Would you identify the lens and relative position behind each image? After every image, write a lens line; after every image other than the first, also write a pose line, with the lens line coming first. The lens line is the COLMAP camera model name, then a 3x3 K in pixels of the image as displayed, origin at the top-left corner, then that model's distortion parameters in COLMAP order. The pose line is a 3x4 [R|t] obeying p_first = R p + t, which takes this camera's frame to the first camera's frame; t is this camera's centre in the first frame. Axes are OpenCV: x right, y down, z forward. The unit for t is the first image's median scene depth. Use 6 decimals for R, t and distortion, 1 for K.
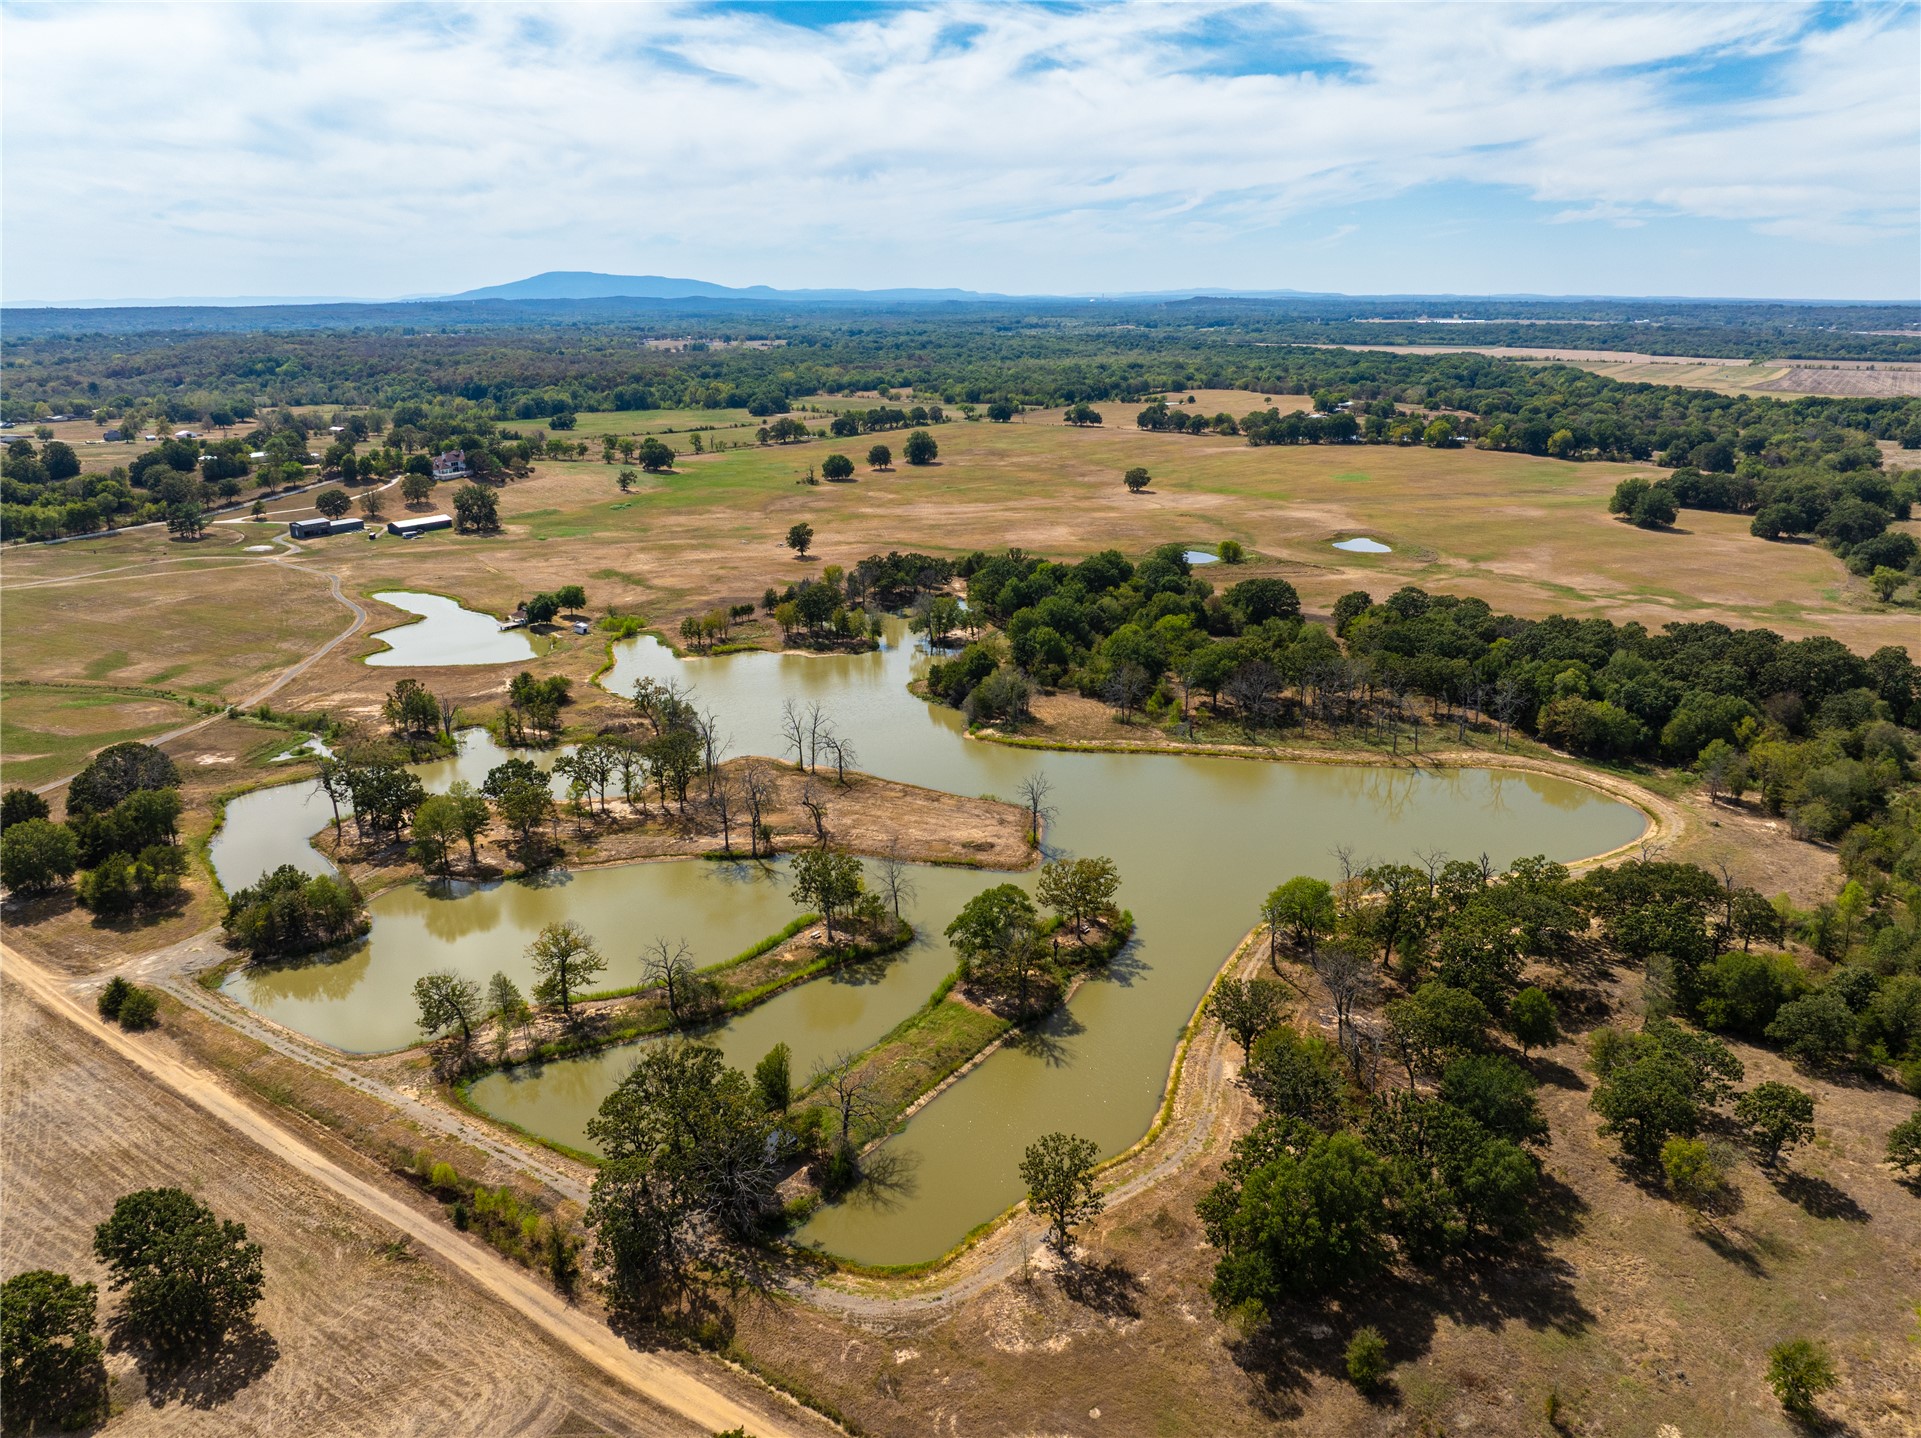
lens RADIAL K [[1363.2, 0, 988.6], [0, 1363.2, 718.6], [0, 0, 1]] dist [-0.083088, 0.050893]
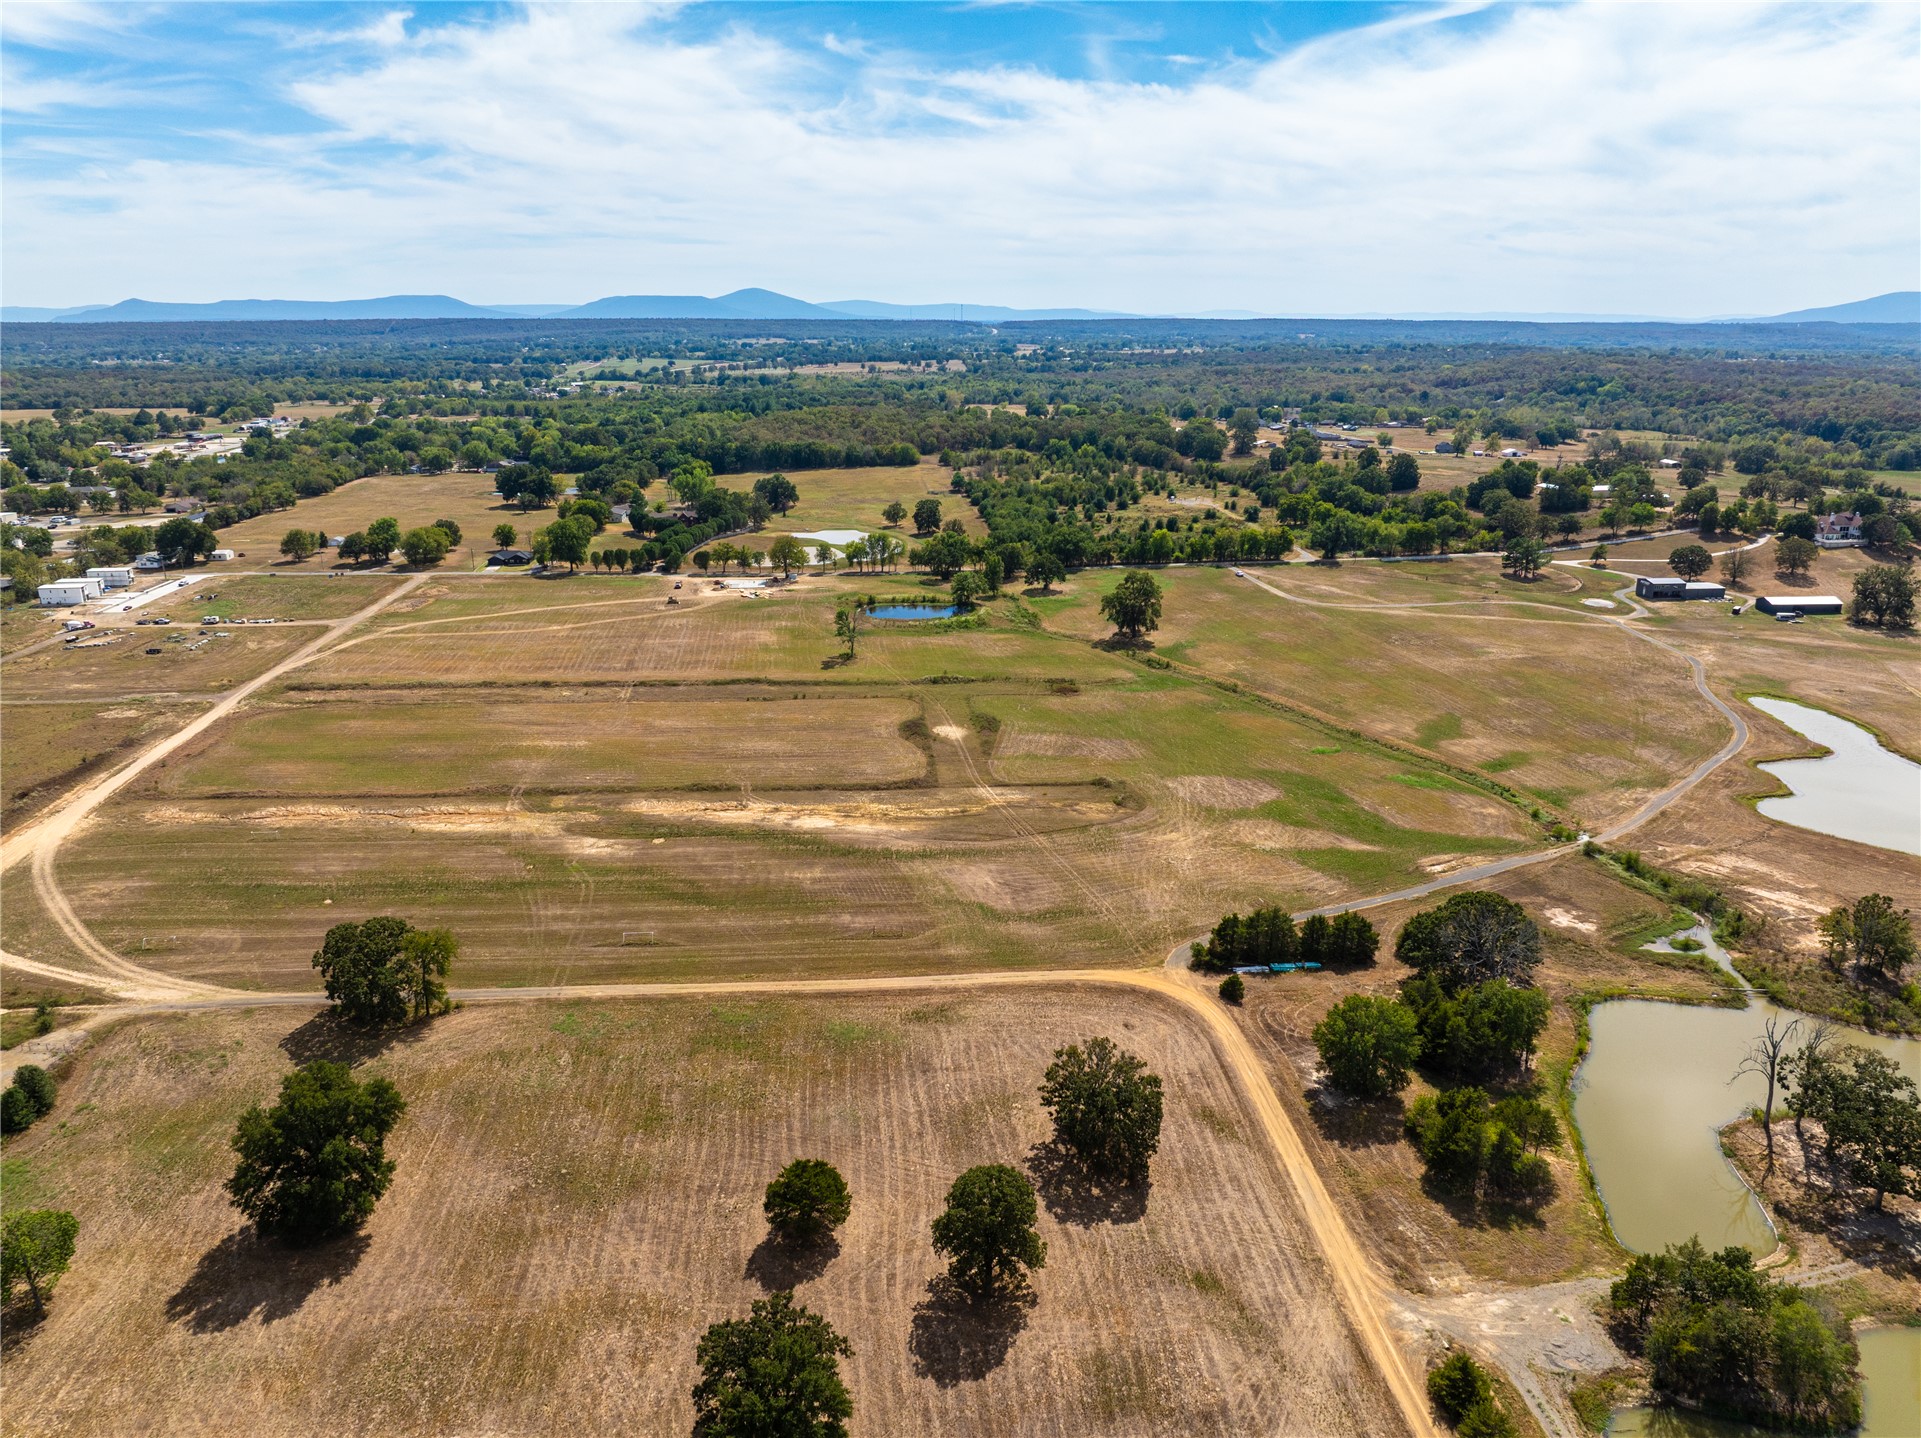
lens RADIAL K [[1363.2, 0, 988.6], [0, 1363.2, 718.6], [0, 0, 1]] dist [-0.083088, 0.050893]
pose [[0.646672, 0.215174, -0.731789, -0.137910], [-0.224512, 0.970581, 0.086989, -0.038407], [0.728978, 0.108042, 0.675957, 0.123024]]
